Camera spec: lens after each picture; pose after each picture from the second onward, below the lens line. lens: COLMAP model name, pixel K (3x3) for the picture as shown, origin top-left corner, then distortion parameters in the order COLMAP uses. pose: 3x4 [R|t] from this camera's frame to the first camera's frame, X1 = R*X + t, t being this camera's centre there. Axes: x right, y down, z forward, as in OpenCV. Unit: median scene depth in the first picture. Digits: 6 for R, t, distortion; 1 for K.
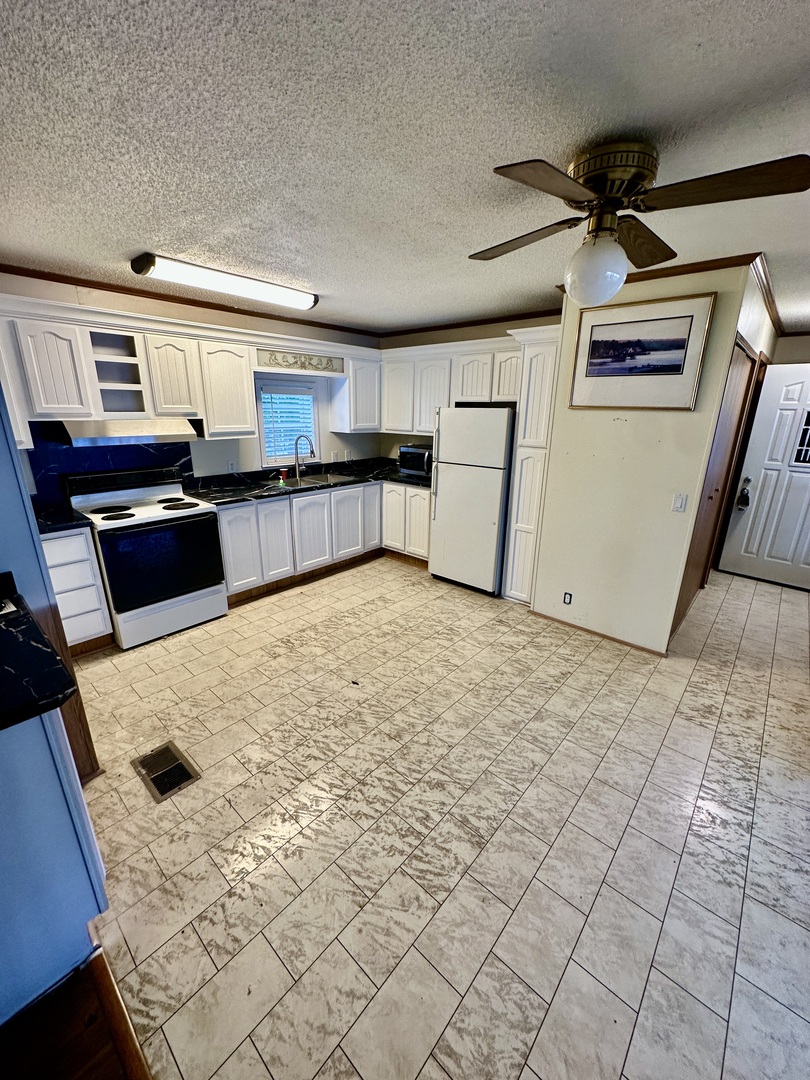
lens RADIAL K [[429.0, 0, 400.2], [0, 429.0, 538.3], [0, 0, 1]] dist [-0.000375, 0.000225]
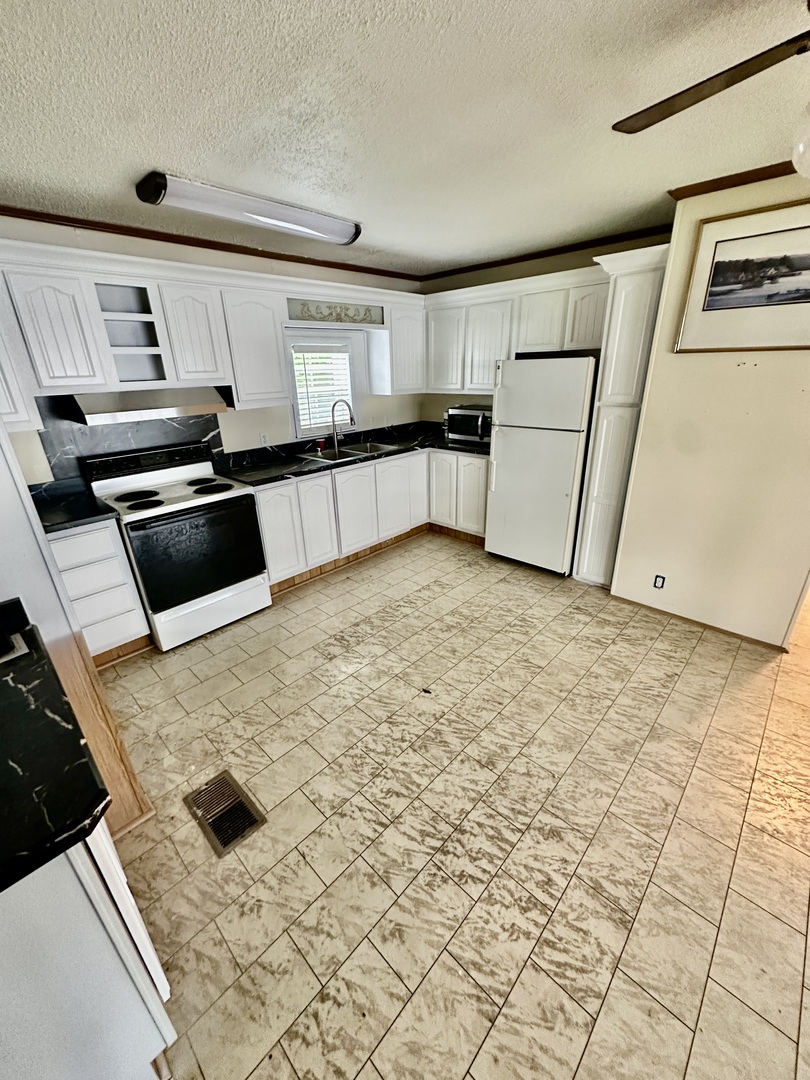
lens RADIAL K [[429.0, 0, 400.2], [0, 429.0, 538.3], [0, 0, 1]] dist [-0.000375, 0.000225]
pose [[0.998530, -0.024025, -0.048585, -0.124612], [0.028117, 0.995952, 0.085377, -0.051736], [0.046338, -0.086617, 0.995163, 0.186509]]
